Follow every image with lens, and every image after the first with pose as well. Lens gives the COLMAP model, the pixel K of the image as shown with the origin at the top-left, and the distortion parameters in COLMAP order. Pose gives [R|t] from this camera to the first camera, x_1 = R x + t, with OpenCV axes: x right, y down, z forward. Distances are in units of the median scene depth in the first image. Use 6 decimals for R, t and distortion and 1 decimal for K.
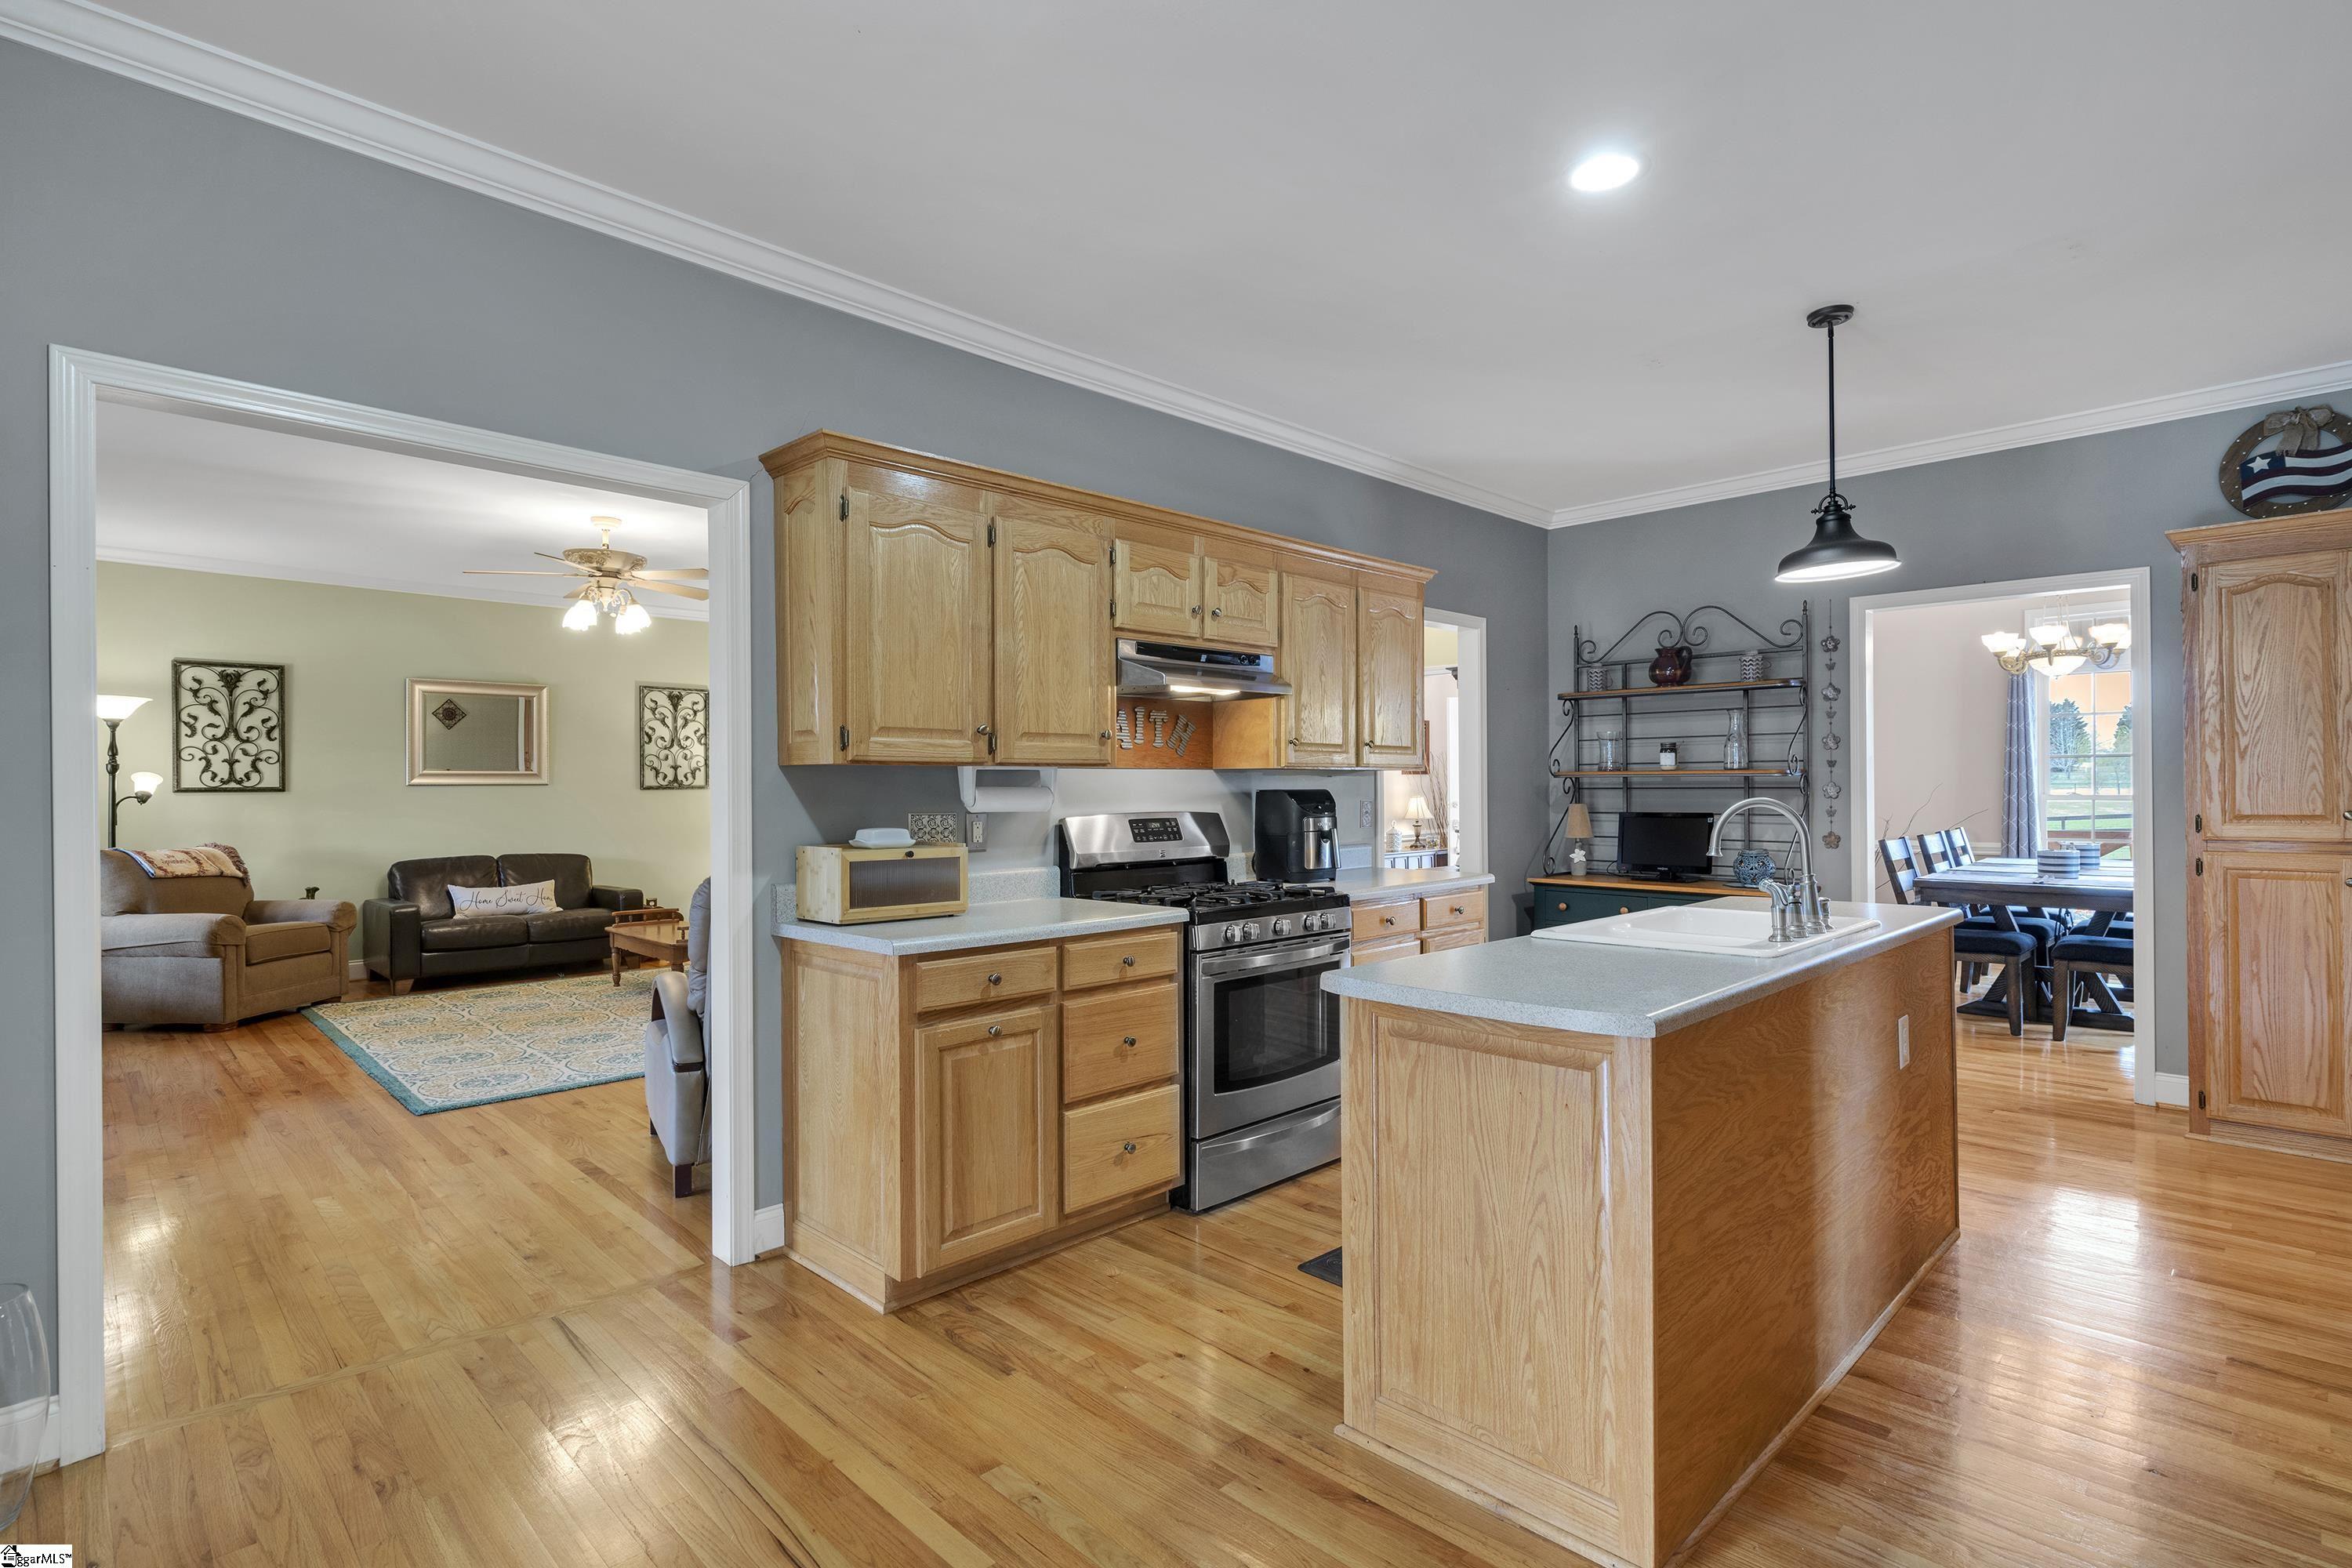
lens RADIAL K [[1132.7, 0, 1166.8], [0, 1132.7, 785.5], [0, 0, 1]] dist [0.001946, 0.000963]
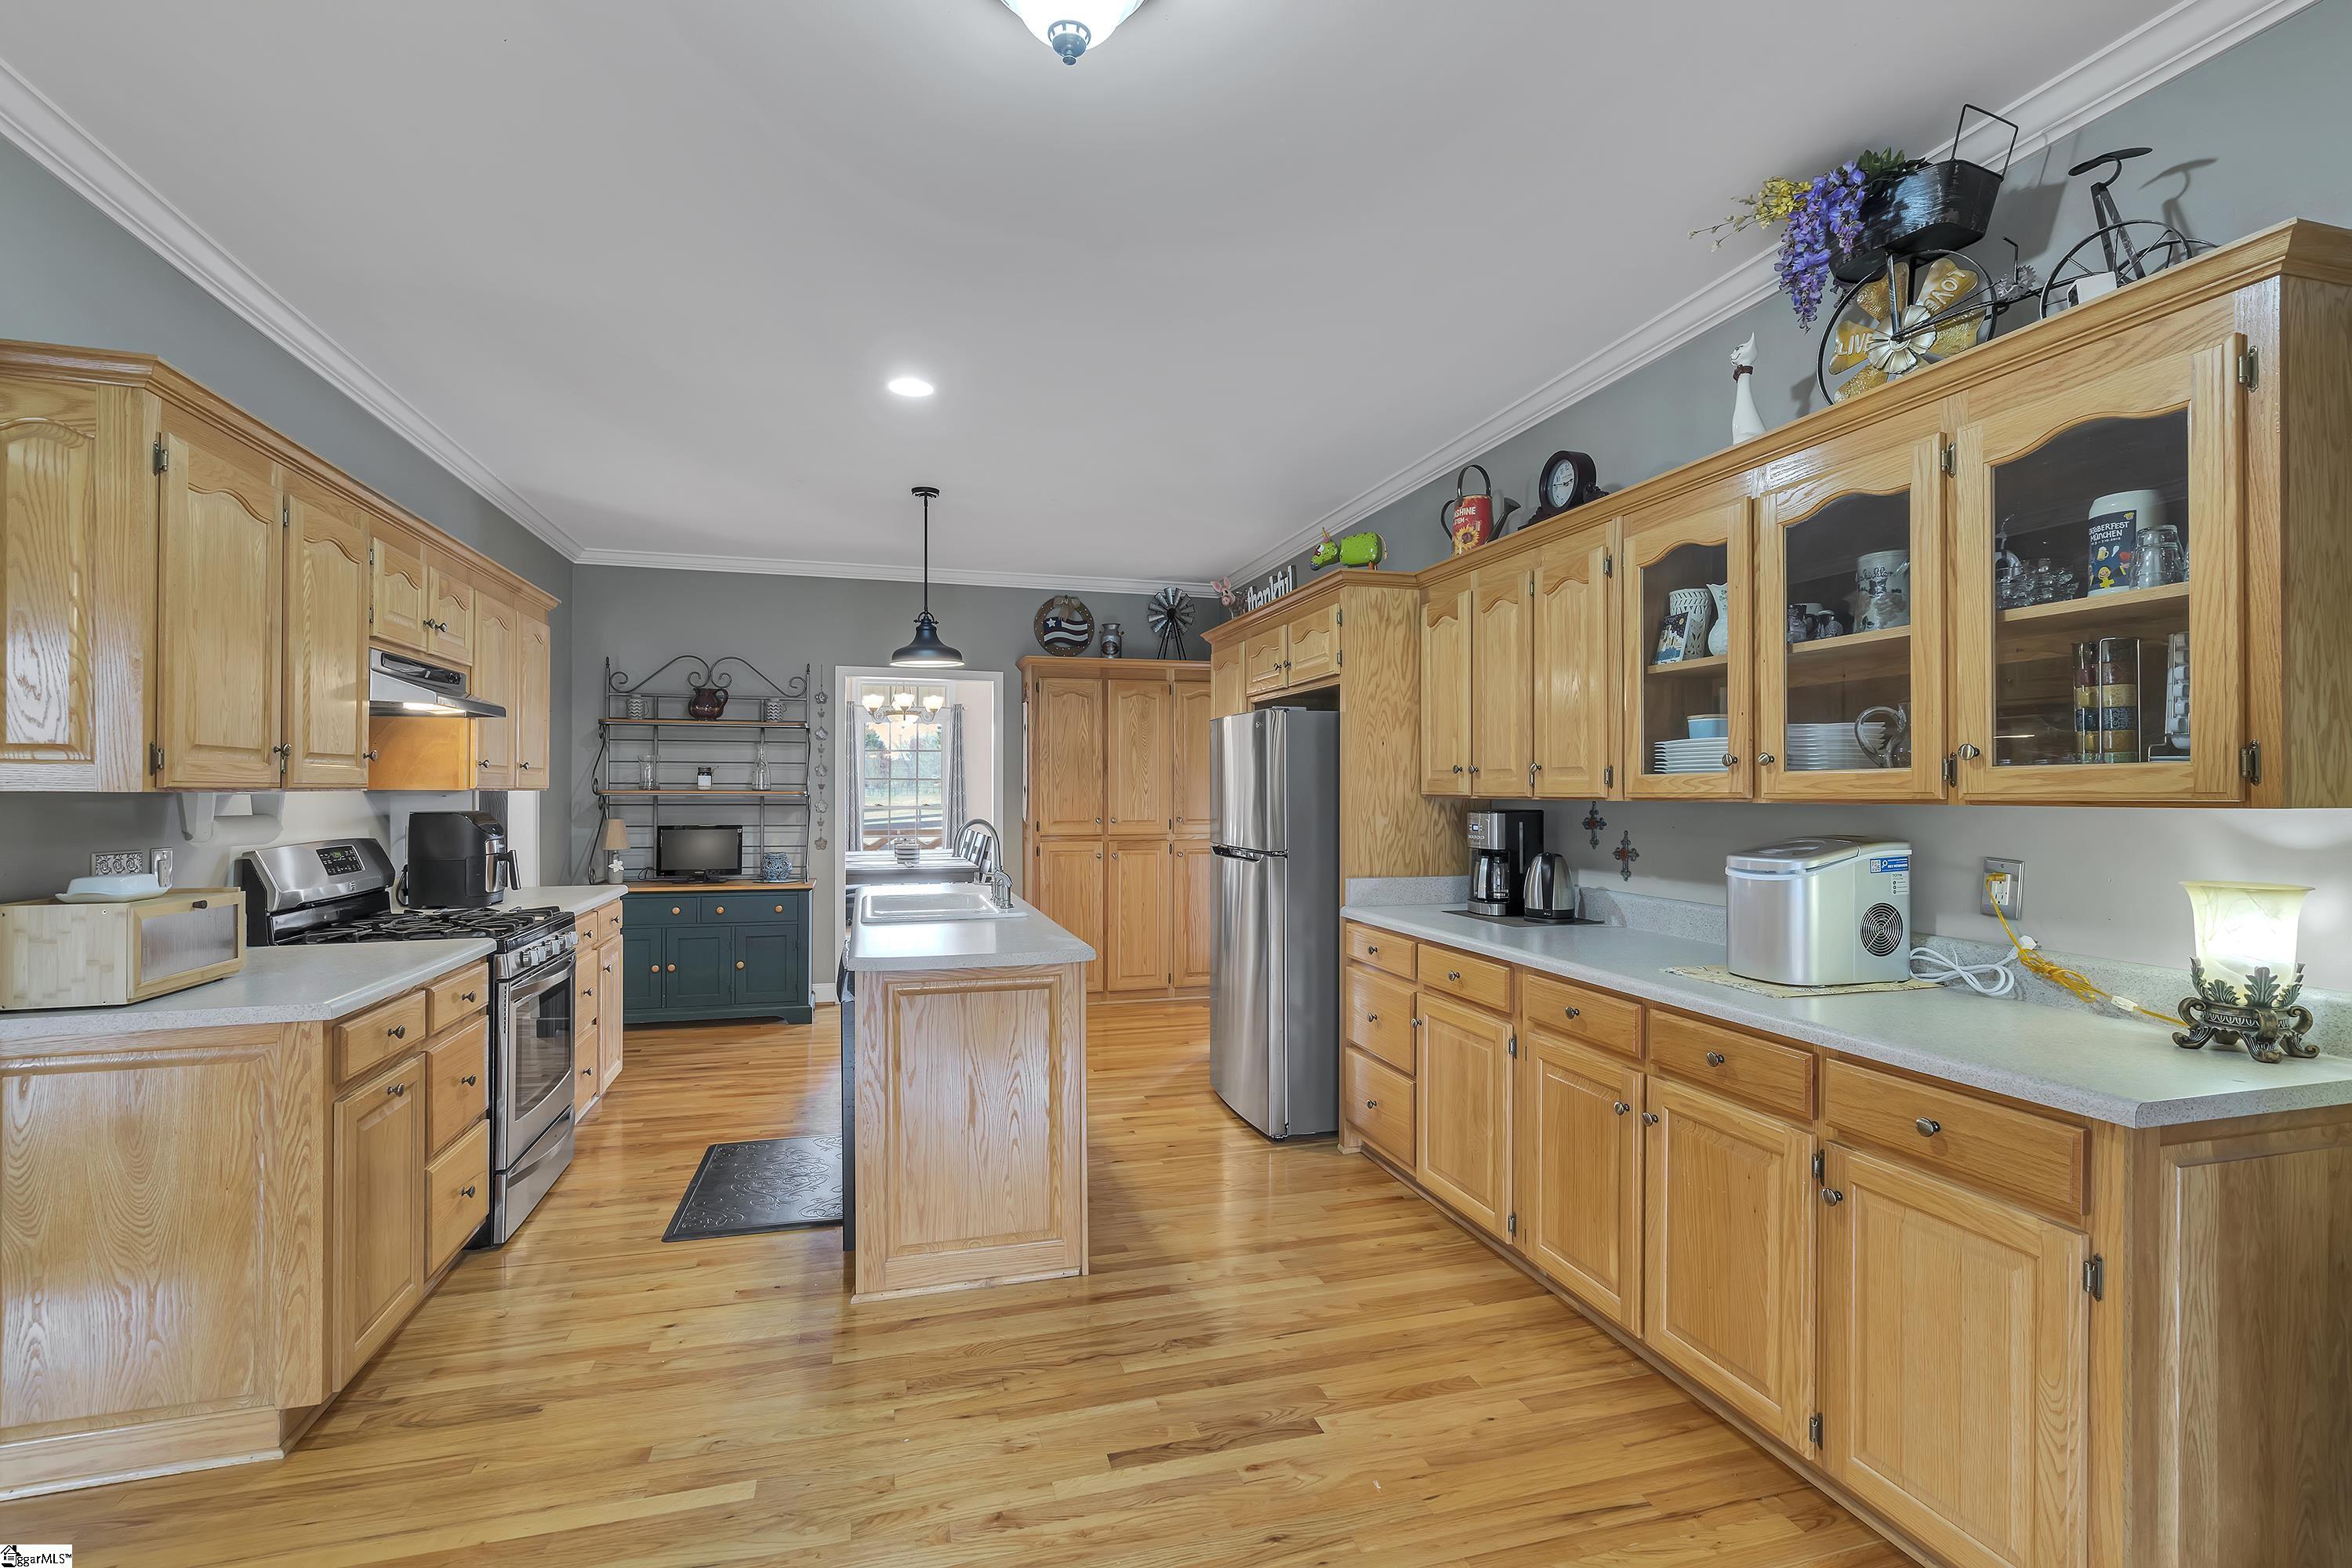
lens RADIAL K [[1063.6, 0, 1160.1], [0, 1063.6, 783.7], [0, 0, 1]] dist [-0.003569, 0.000804]
pose [[0.488048, 0.011889, 0.872736, -0.445262], [-0.005142, 0.999929, -0.010746, -0.015615], [-0.872802, 0.000756, 0.488074, 0.043446]]
